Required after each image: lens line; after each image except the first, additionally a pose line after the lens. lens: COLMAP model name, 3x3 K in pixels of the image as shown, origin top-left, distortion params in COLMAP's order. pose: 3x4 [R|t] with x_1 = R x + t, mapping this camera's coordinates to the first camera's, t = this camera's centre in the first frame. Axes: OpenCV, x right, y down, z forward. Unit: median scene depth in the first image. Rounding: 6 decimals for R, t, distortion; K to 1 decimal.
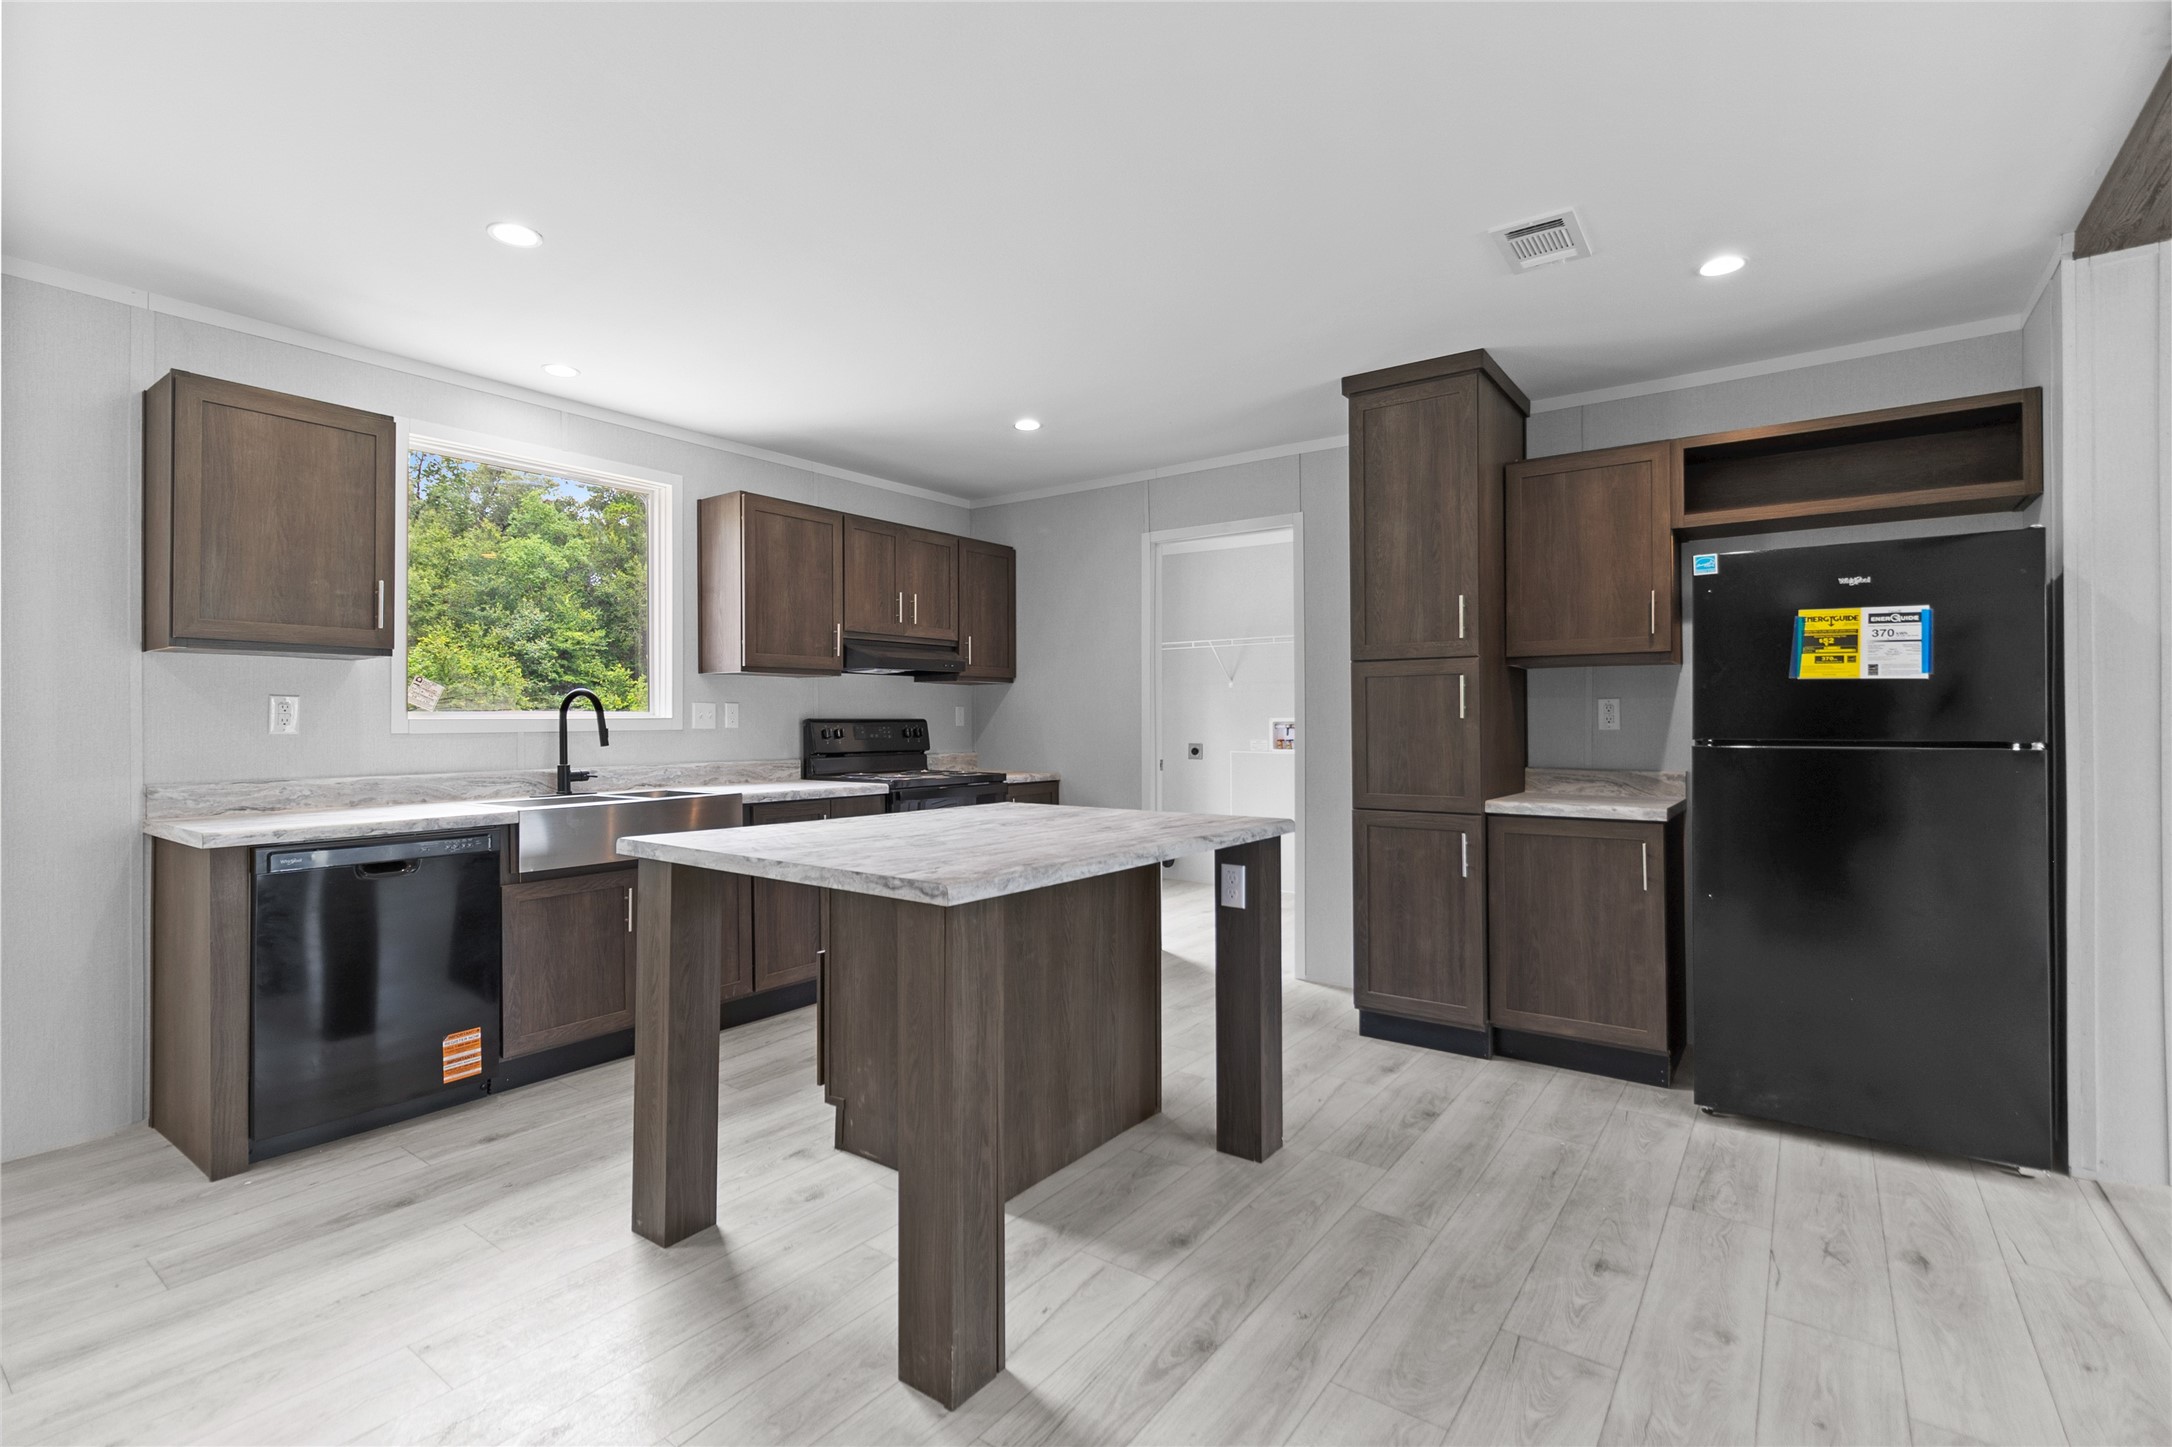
lens RADIAL K [[991.7, 0, 1068.0], [0, 991.7, 711.5], [0, 0, 1]] dist [-0.000375, -0.000050]
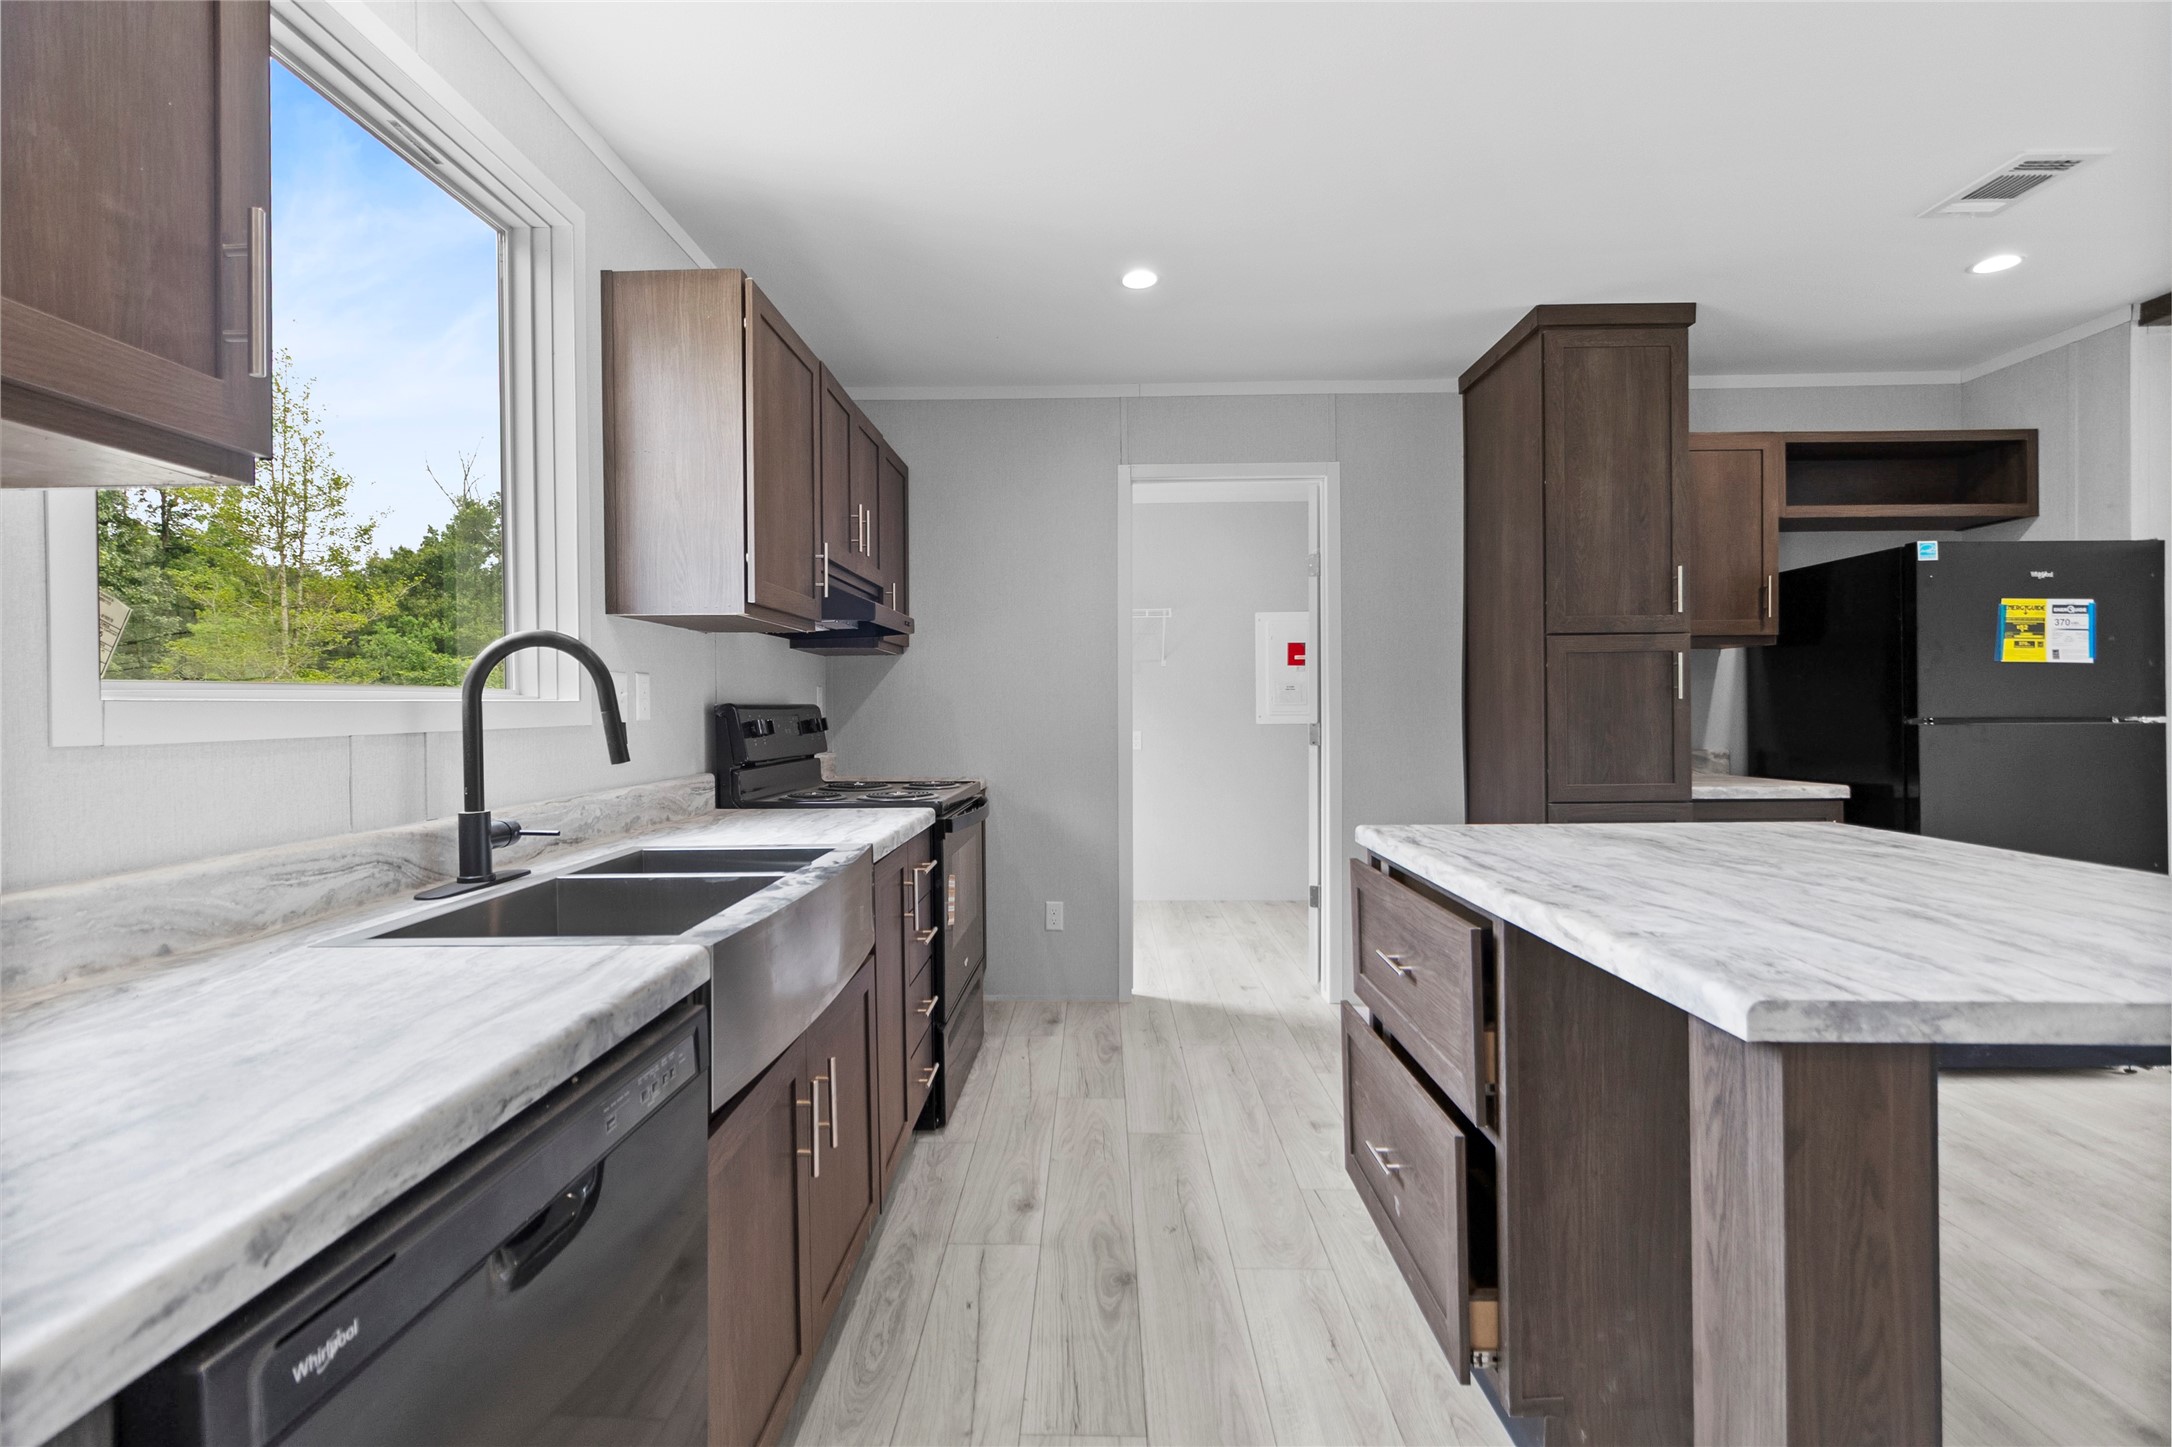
lens RADIAL K [[991.7, 0, 1066.4], [0, 991.7, 712.4], [0, 0, 1]] dist [-0.000375, -0.000050]
pose [[0.817996, -0.006658, 0.575186, -0.639969], [0.000919, 0.999947, 0.010267, 0.009777], [-0.575223, -0.007870, 0.817959, 0.606642]]
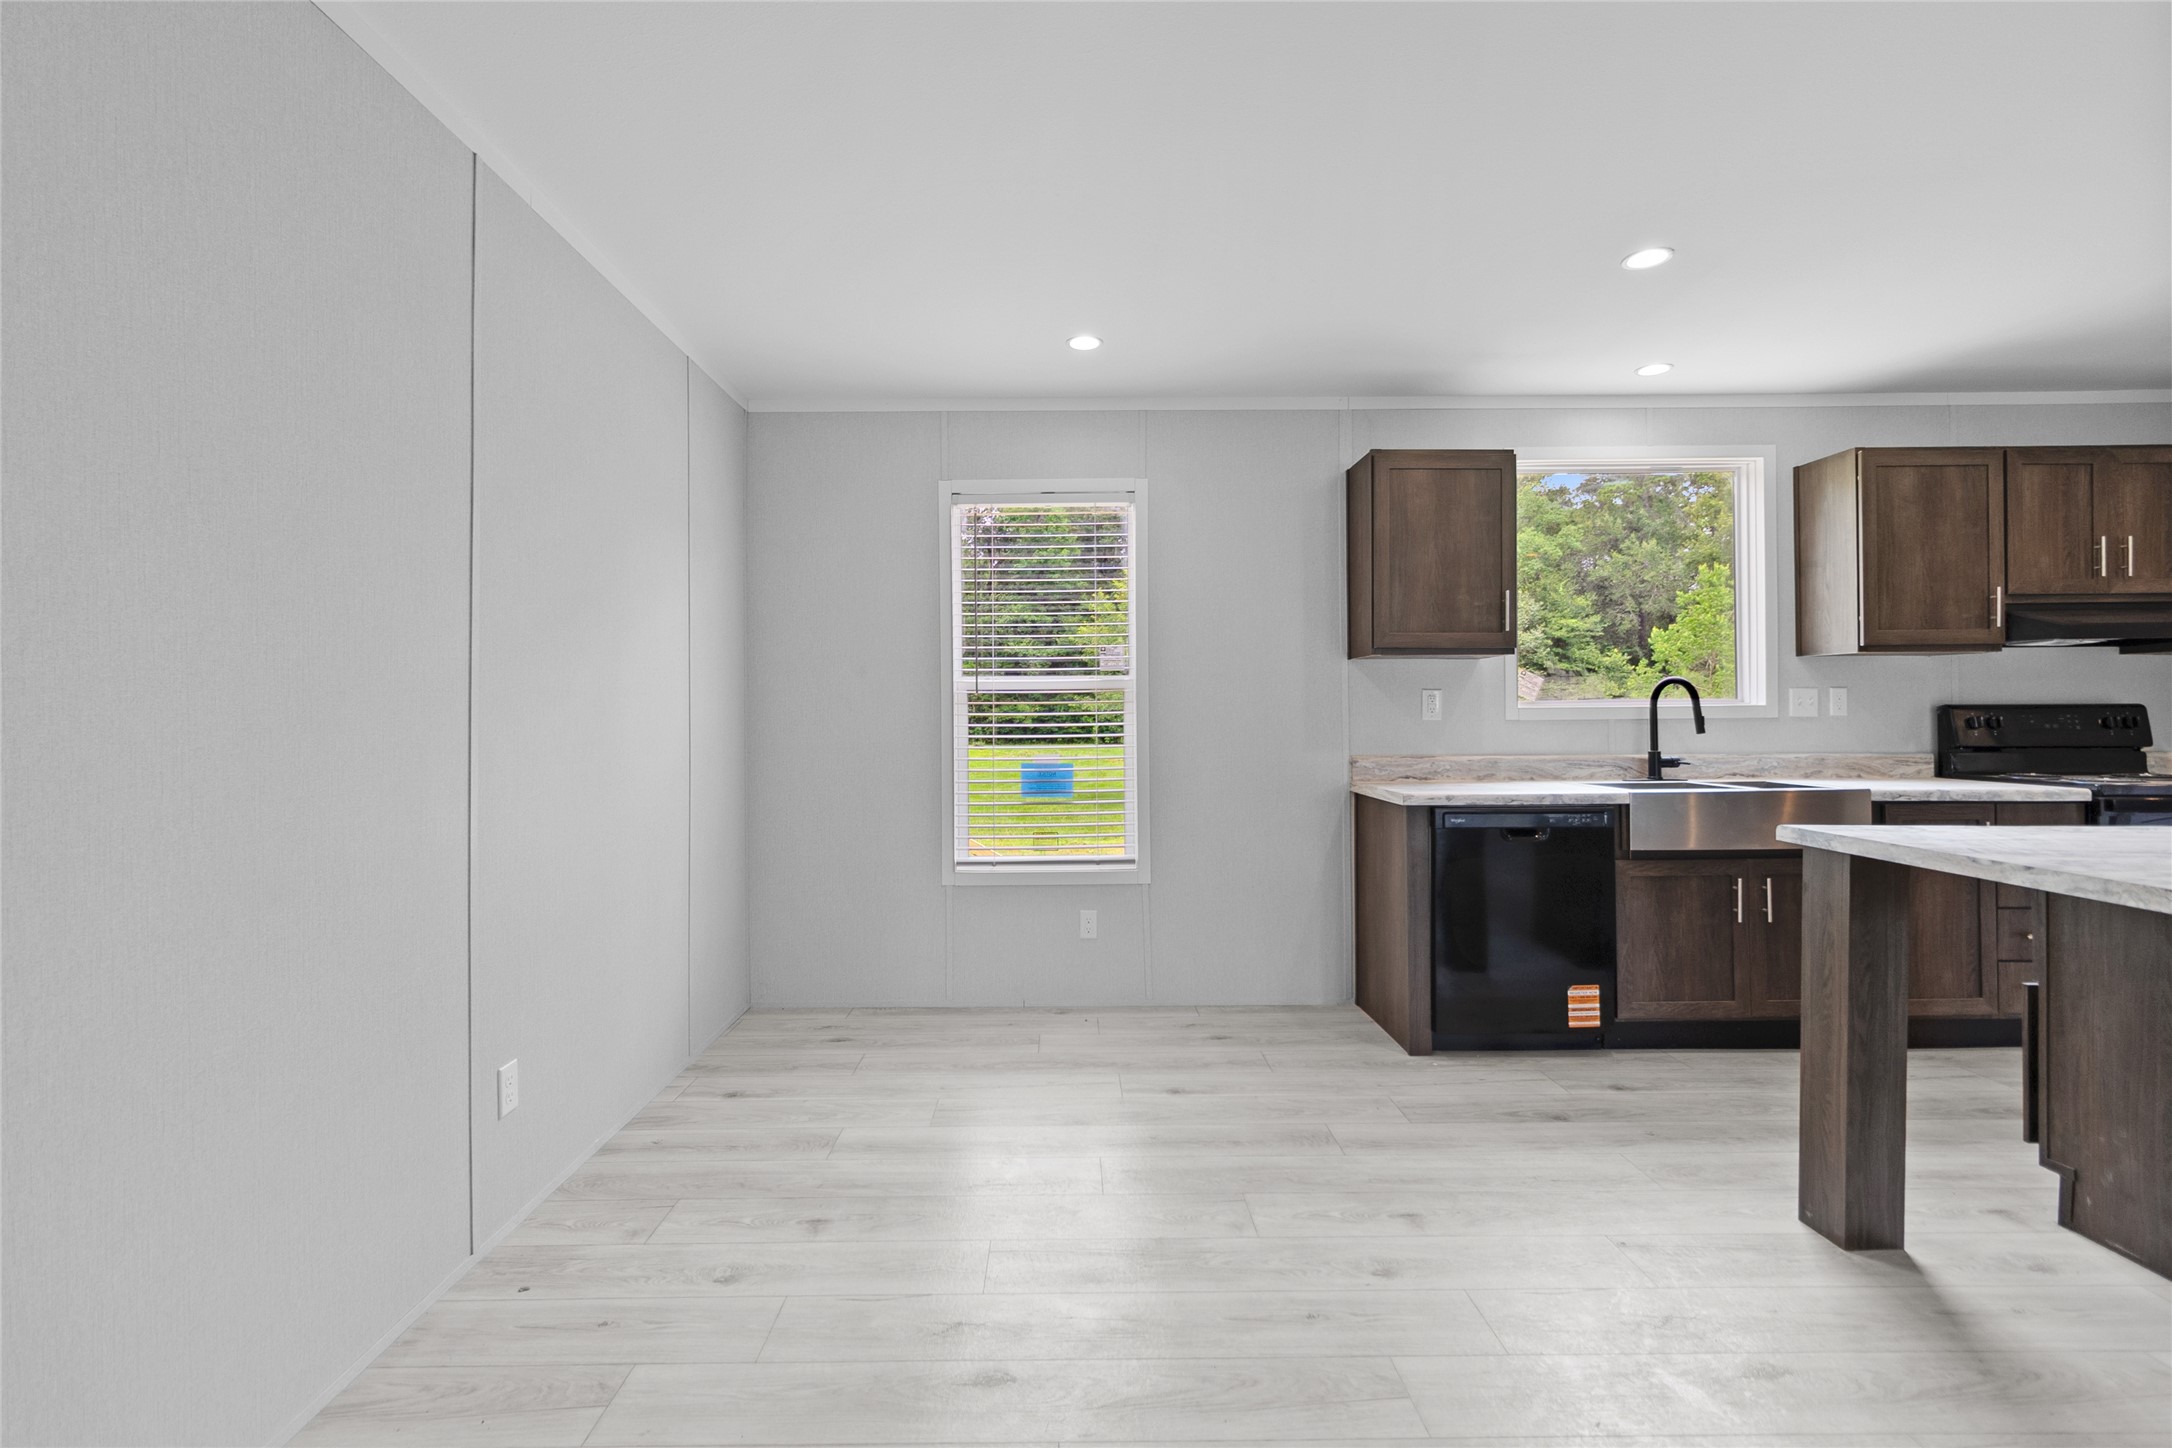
lens RADIAL K [[991.7, 0, 1065.8], [0, 991.7, 712.0], [0, 0, 1]] dist [-0.000375, -0.000050]
pose [[0.601239, -0.001168, -0.799068, -0.061167], [0.011663, 0.999905, 0.007314, -0.001688], [0.798984, -0.013717, 0.601196, -0.128988]]
